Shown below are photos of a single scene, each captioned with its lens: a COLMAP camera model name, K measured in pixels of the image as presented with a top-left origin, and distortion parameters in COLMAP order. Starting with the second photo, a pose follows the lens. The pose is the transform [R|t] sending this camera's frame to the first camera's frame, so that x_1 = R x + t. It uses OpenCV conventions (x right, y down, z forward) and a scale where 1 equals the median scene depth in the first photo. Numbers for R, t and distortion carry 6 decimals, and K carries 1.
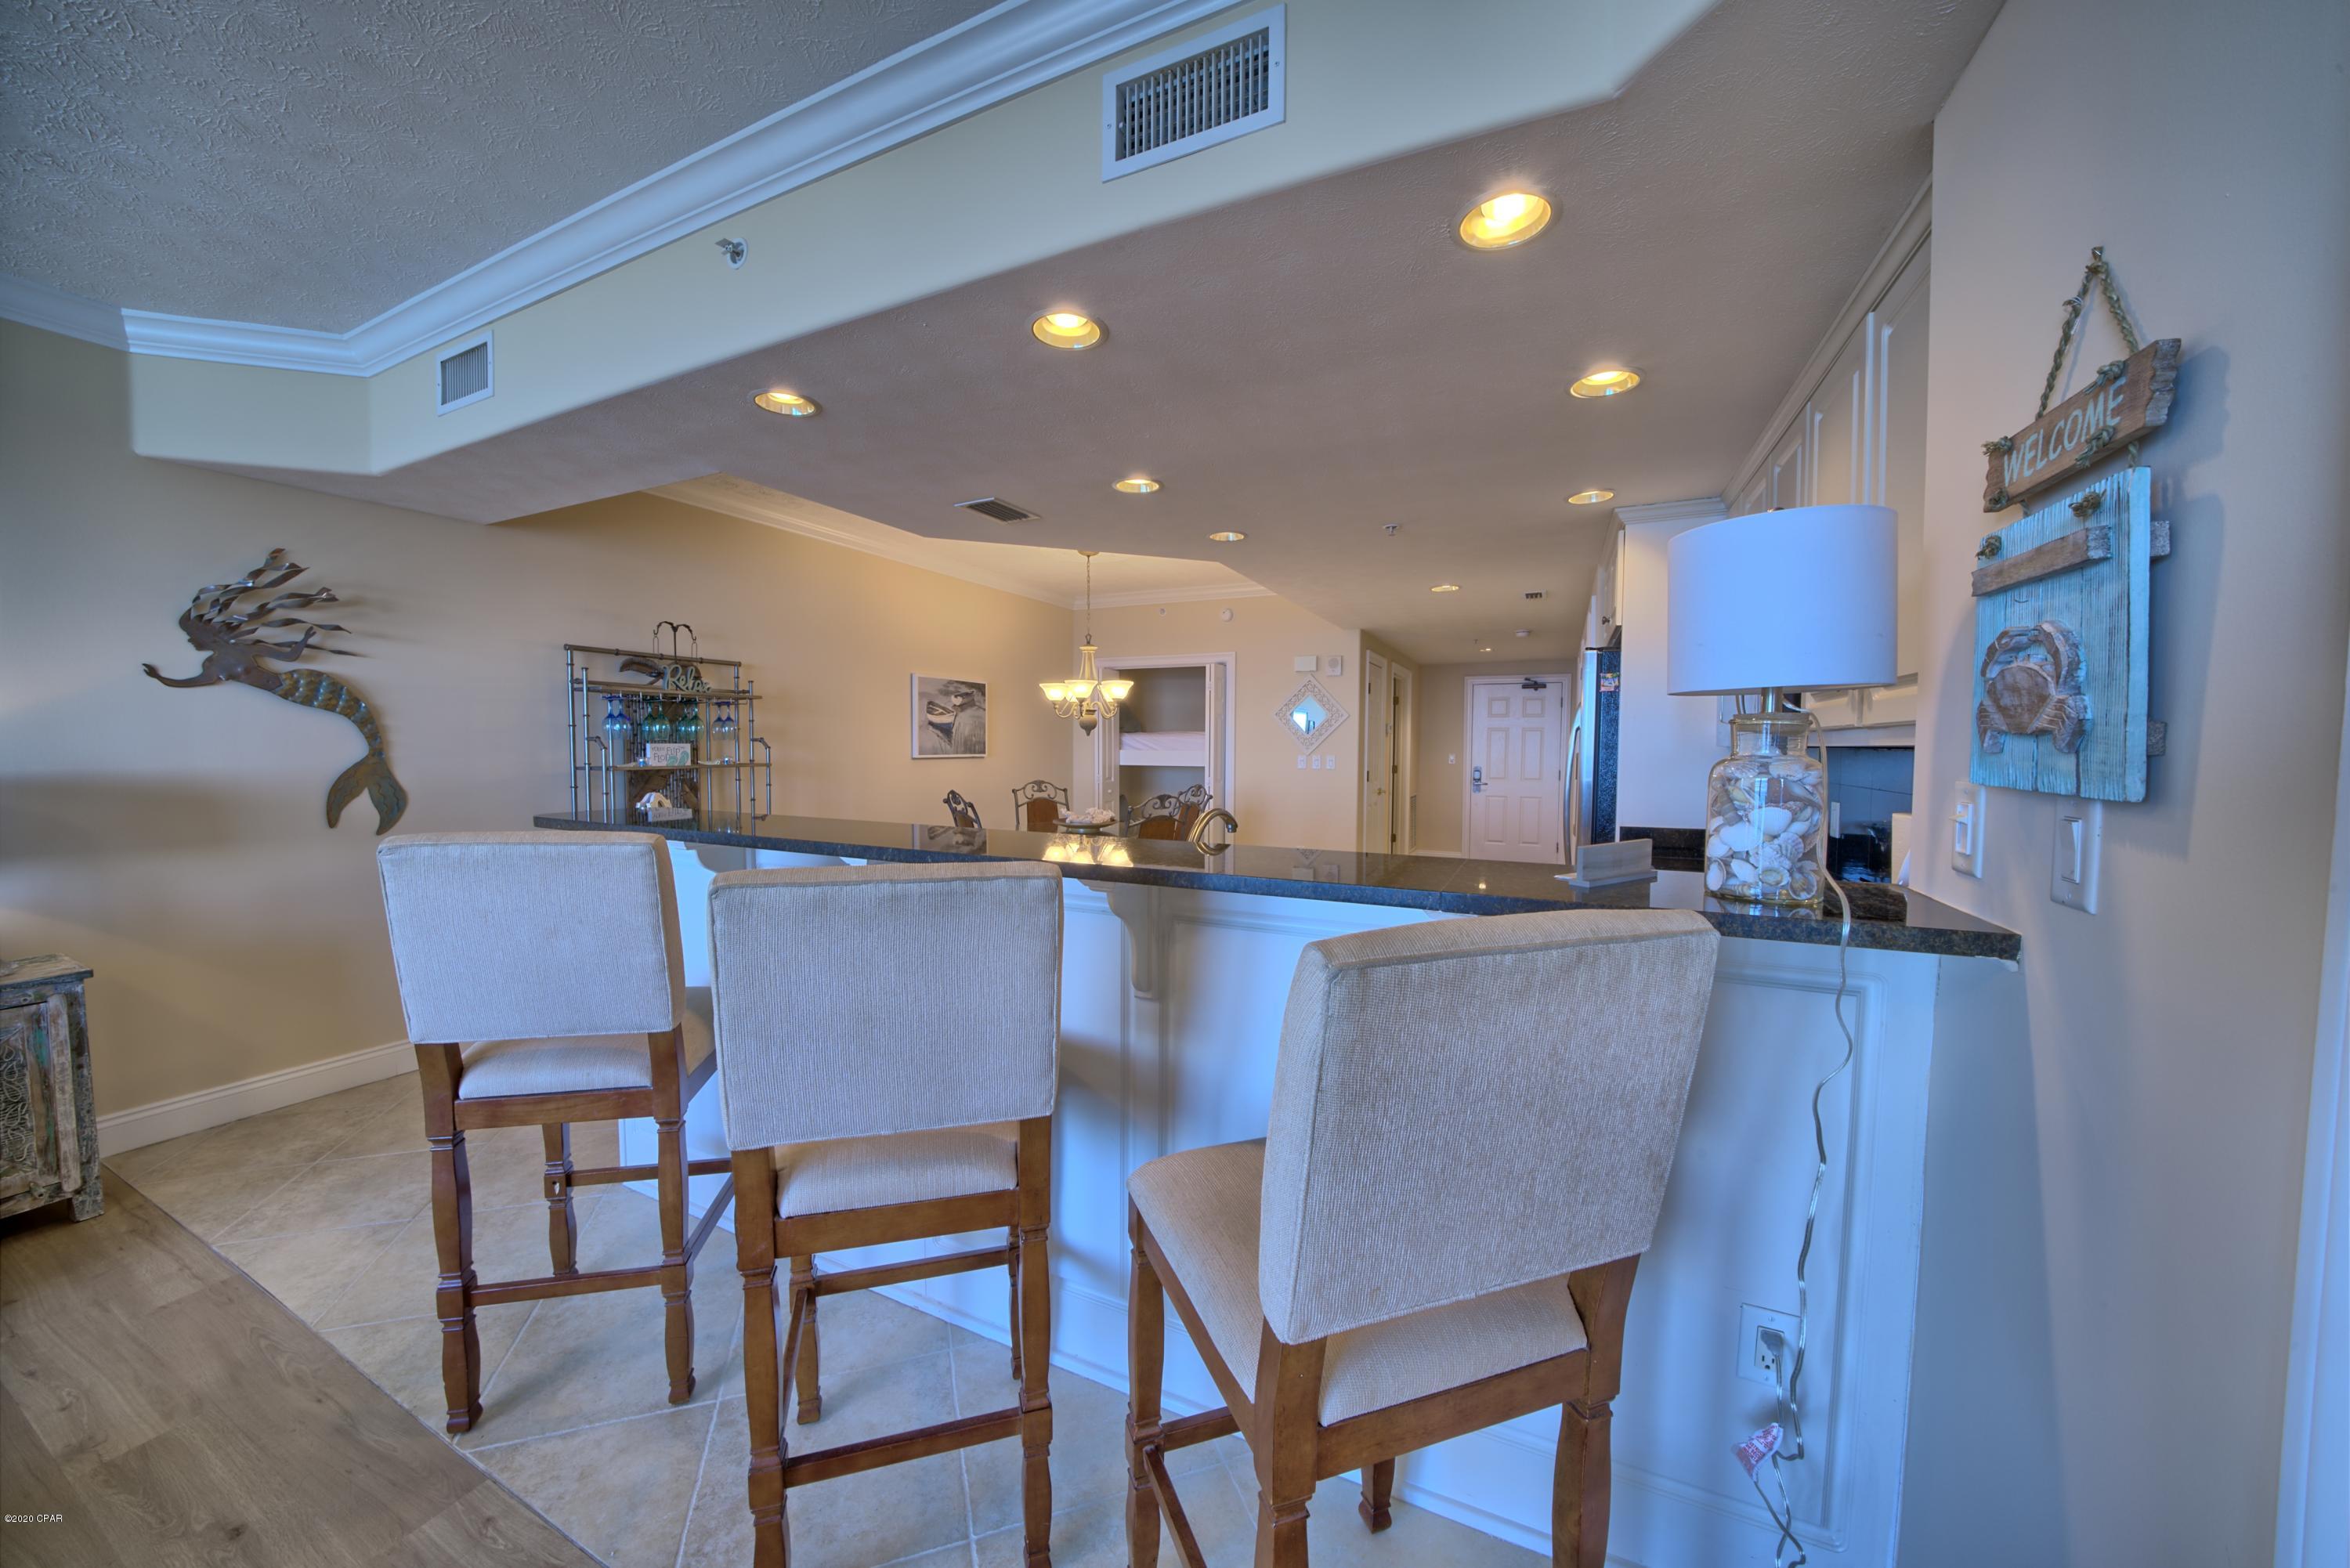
lens RADIAL K [[810.5, 0, 1163.7], [0, 810.5, 787.7], [0, 0, 1]] dist [-0.026599, 0.002668]
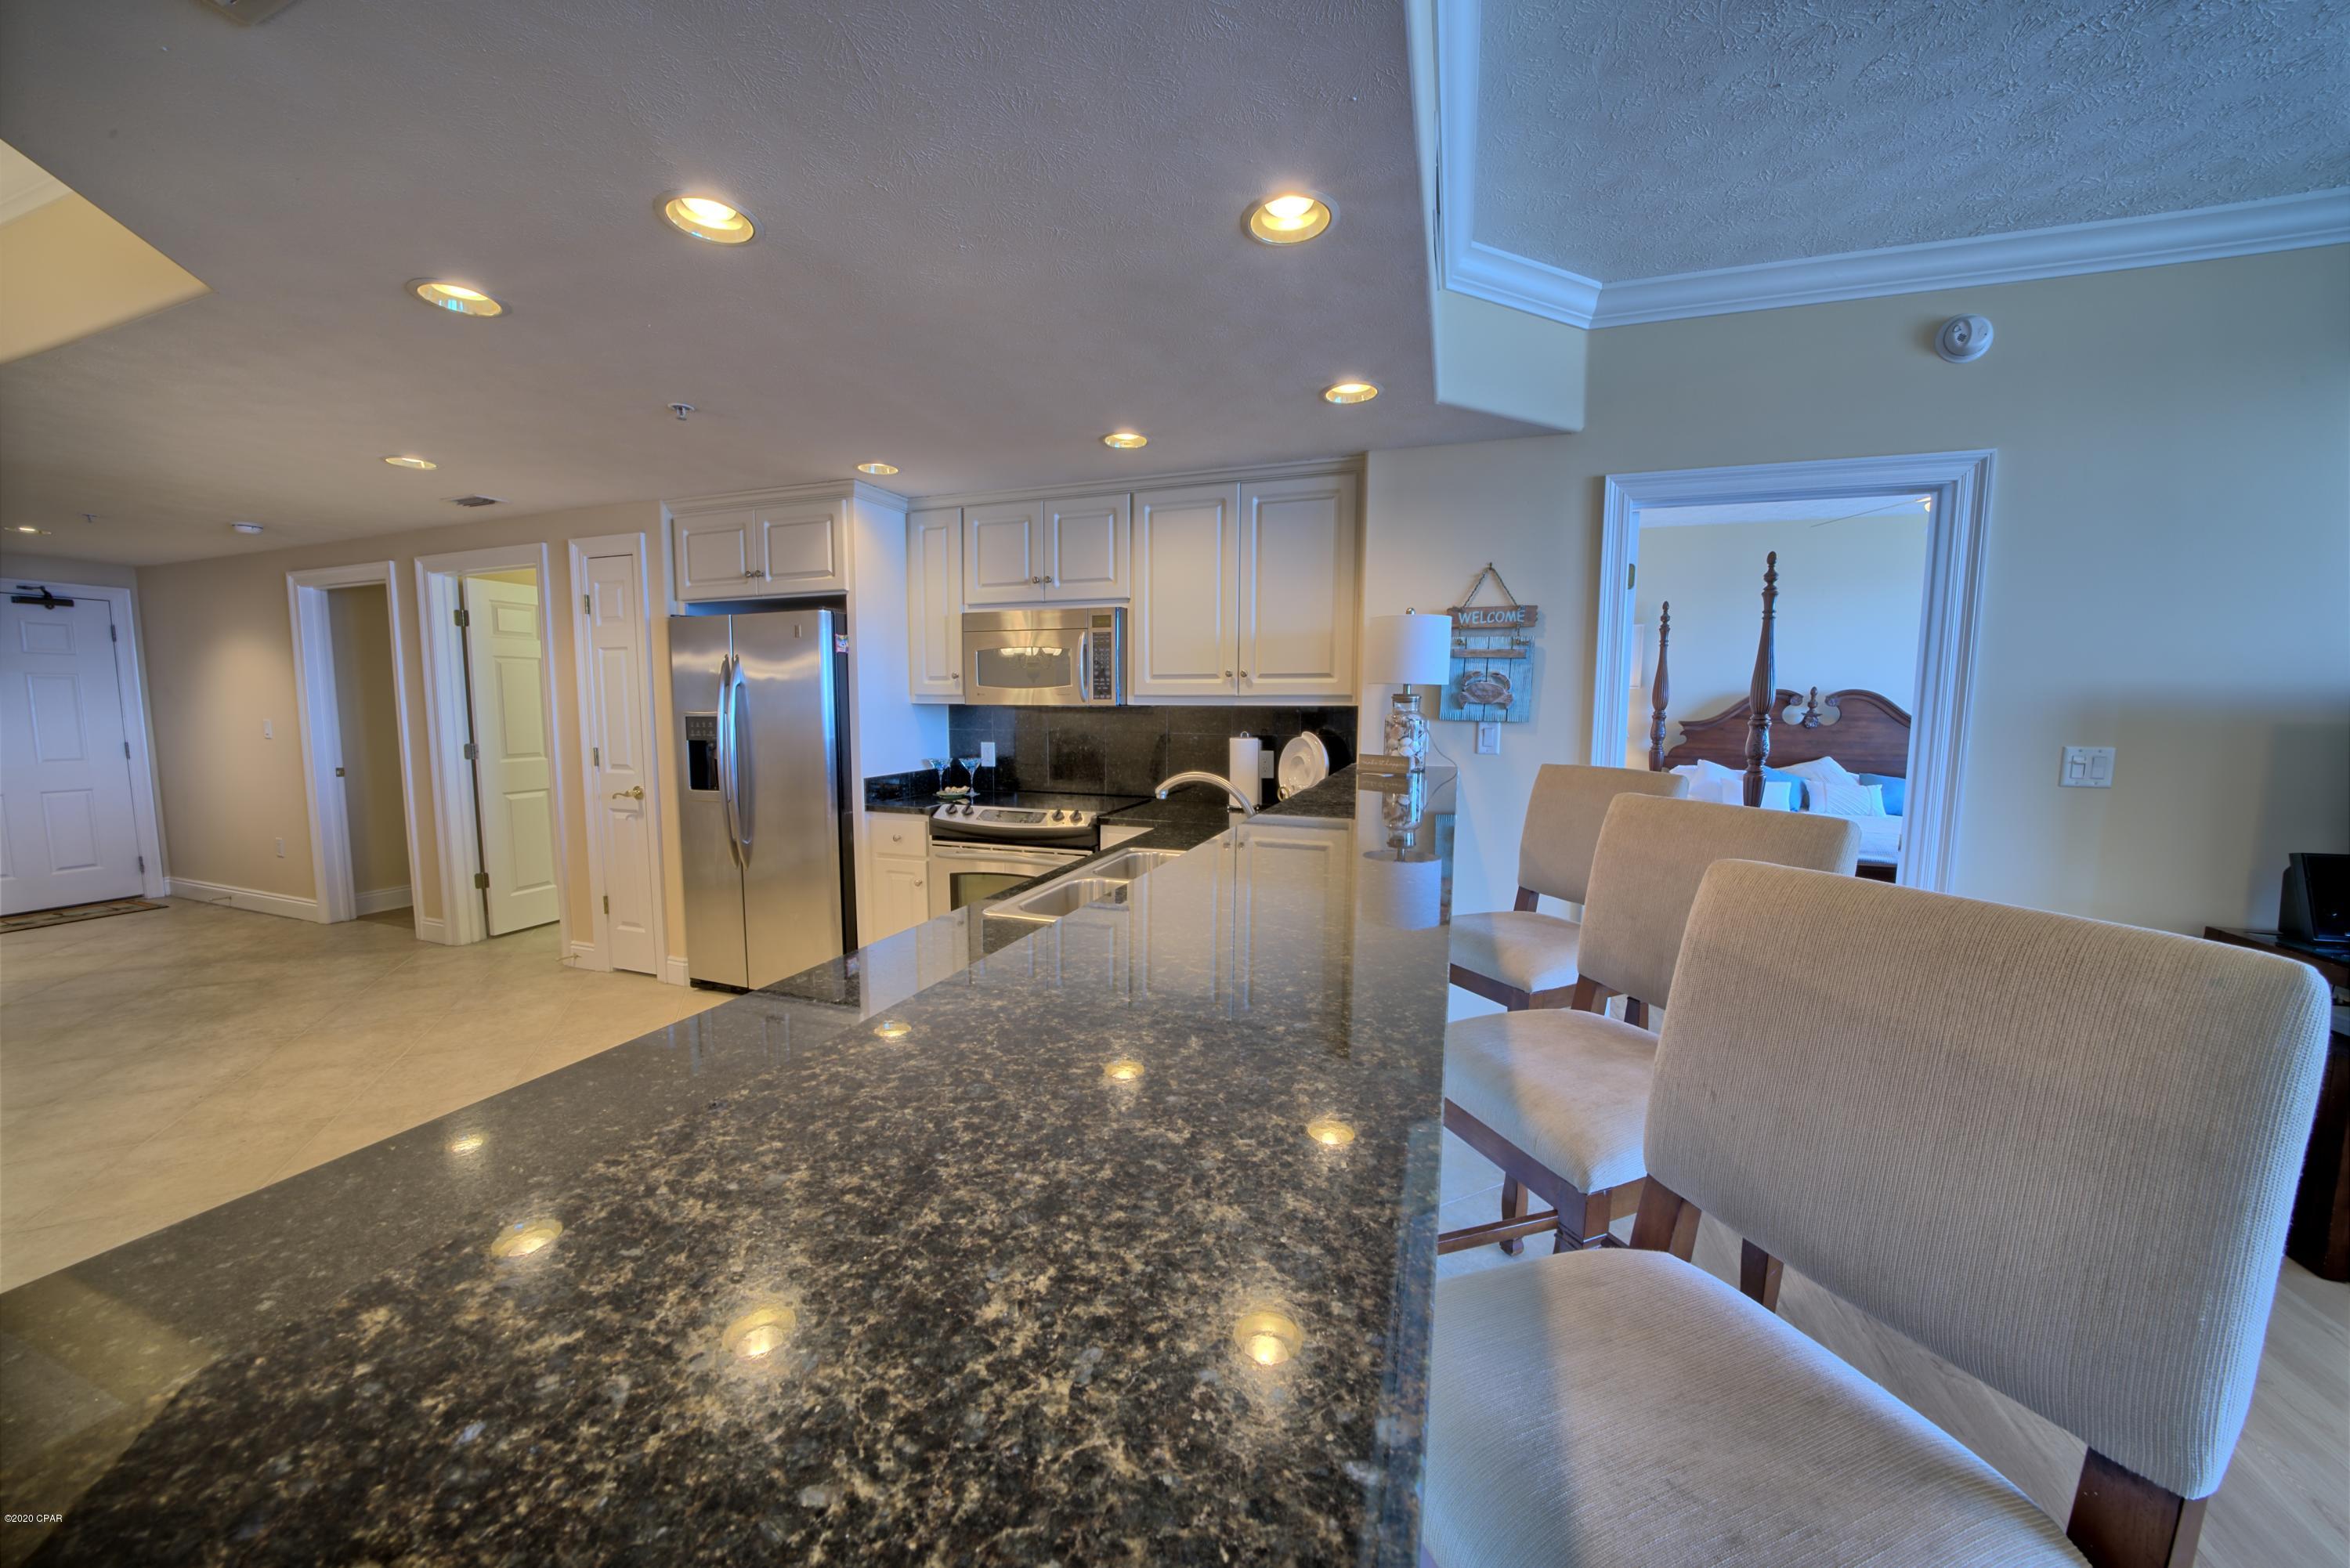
lens RADIAL K [[810.5, 0, 1167.8], [0, 810.5, 785.9], [0, 0, 1]] dist [-0.026599, 0.002668]
pose [[-0.113591, -0.104969, 0.987967, -0.284255], [0.047714, 0.992679, 0.110955, -0.022700], [-0.992381, 0.059743, -0.107751, 0.361676]]
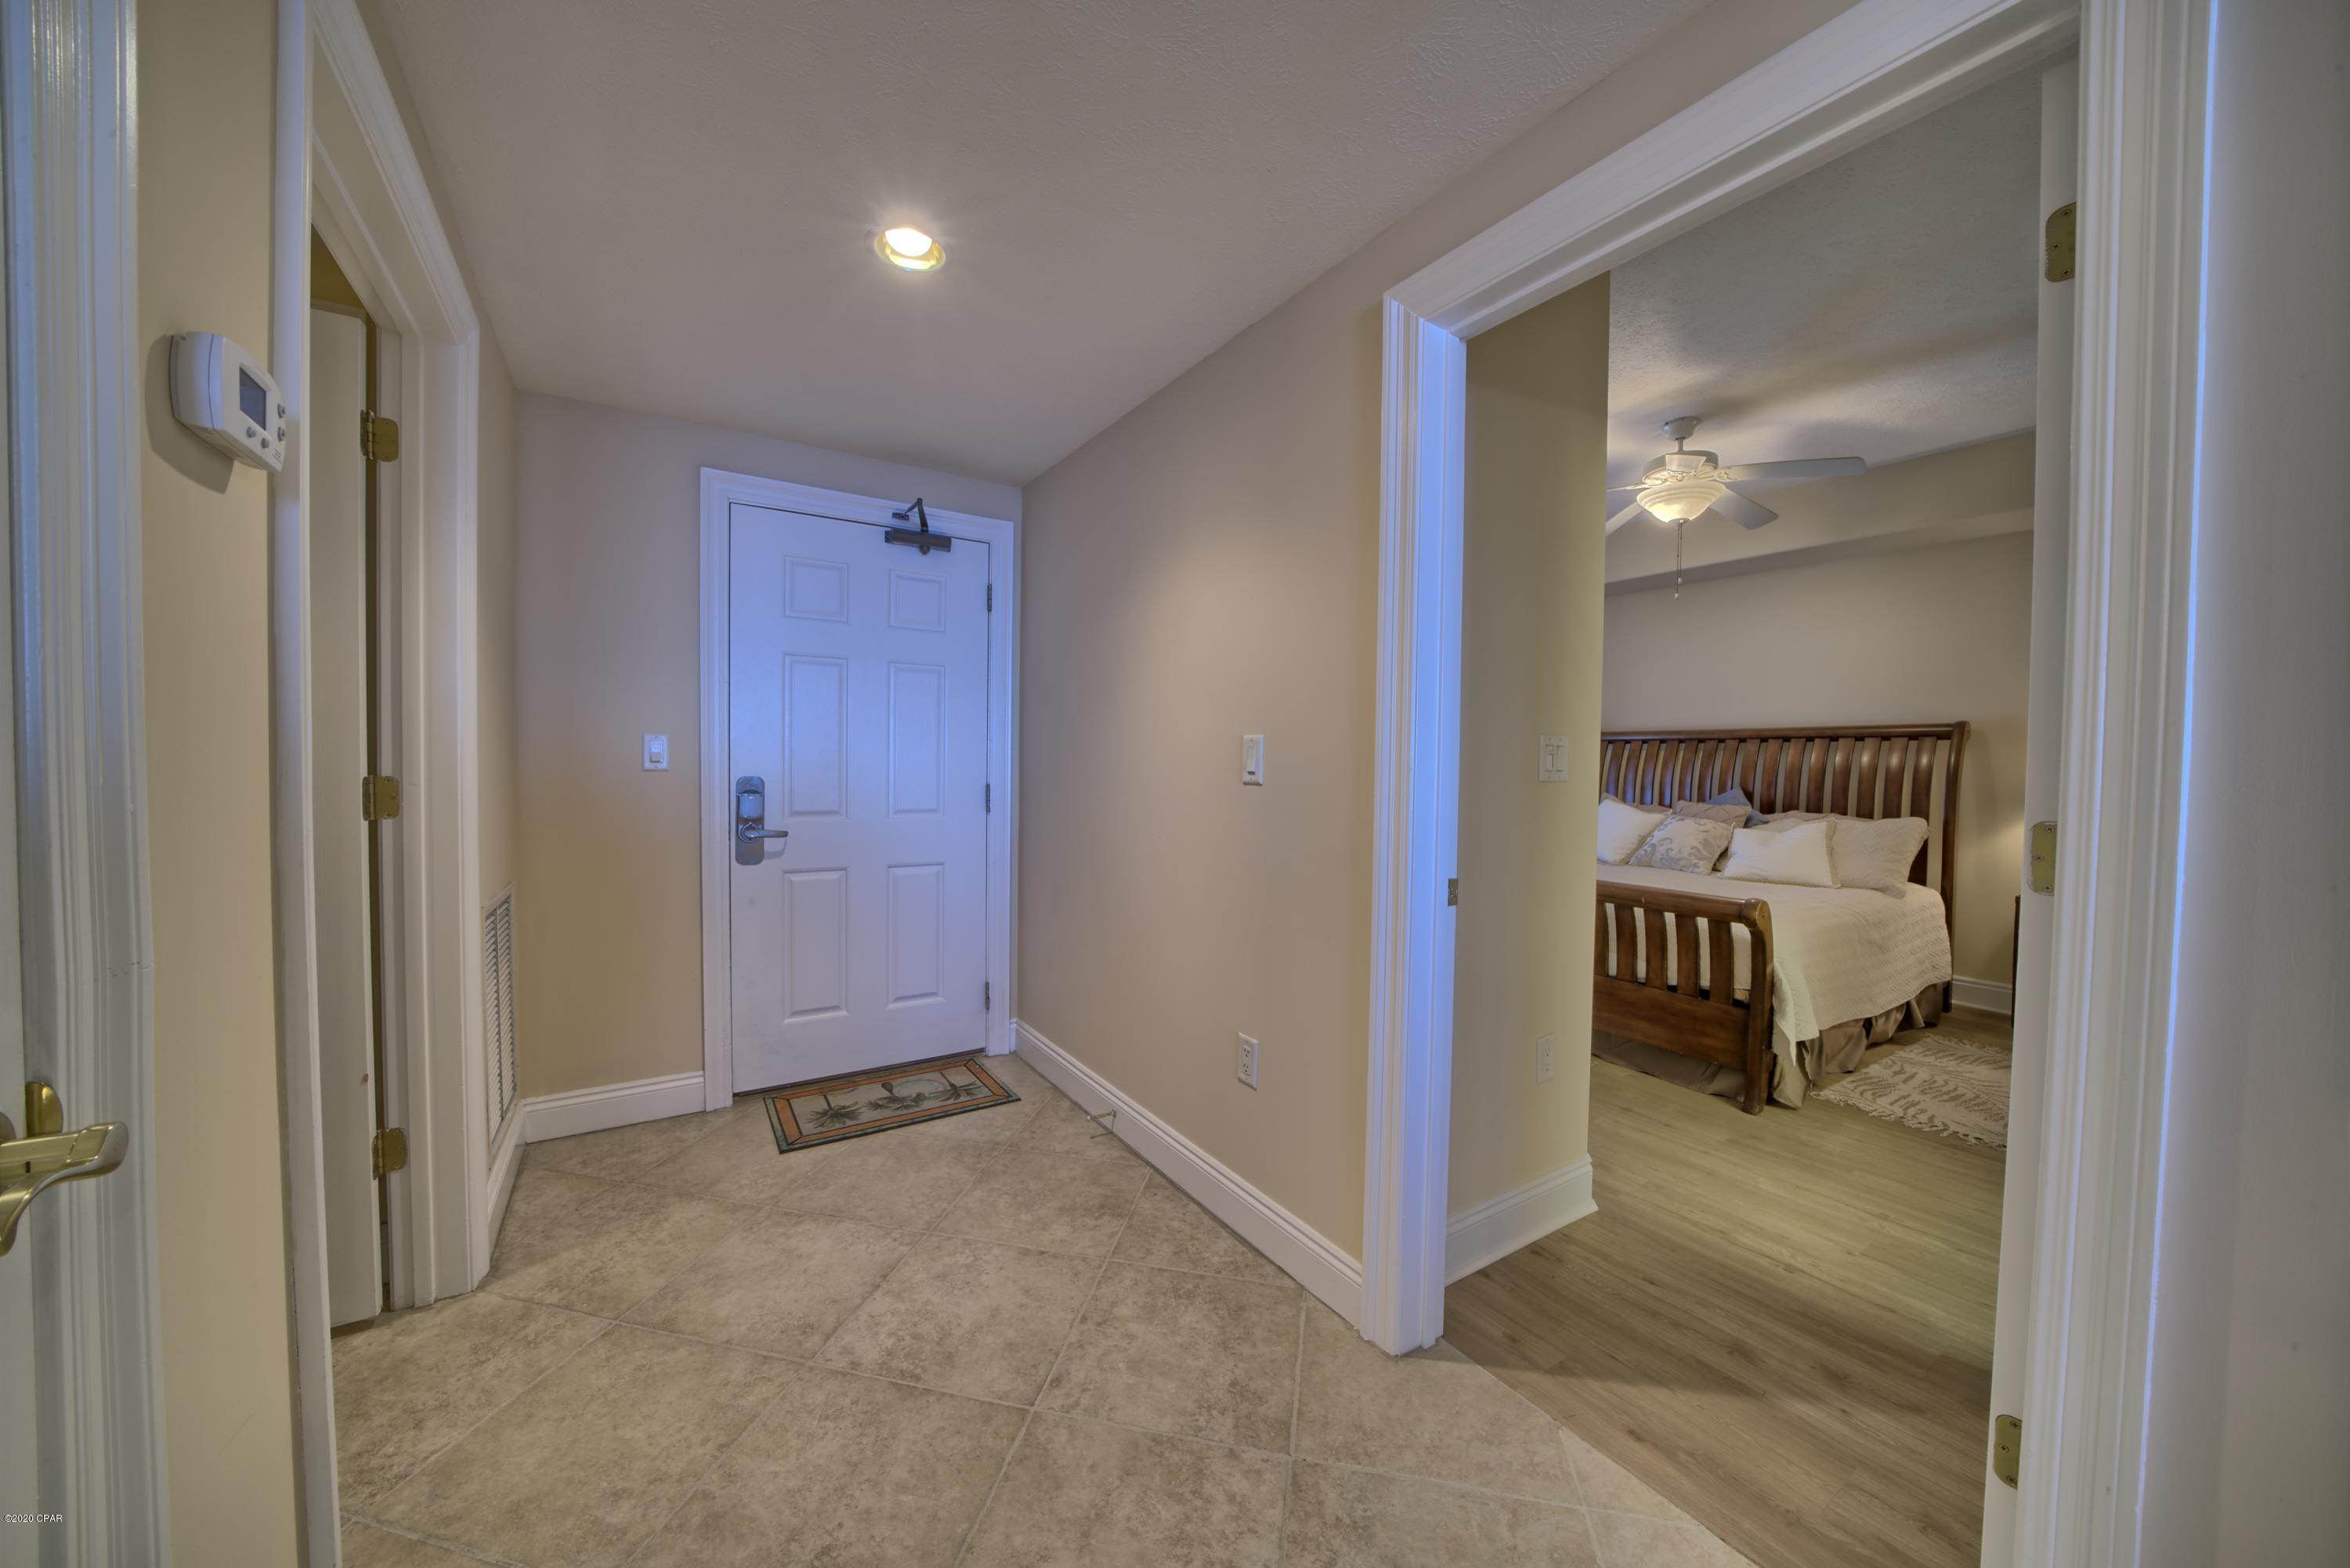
lens RADIAL K [[810.5, 0, 1165.1], [0, 810.5, 784.9], [0, 0, 1]] dist [-0.026599, 0.002668]
pose [[0.521615, -0.021750, 0.852904, 0.308274], [0.035227, 0.999372, 0.003941, -0.027544], [-0.852454, 0.027989, 0.522053, 1.029035]]
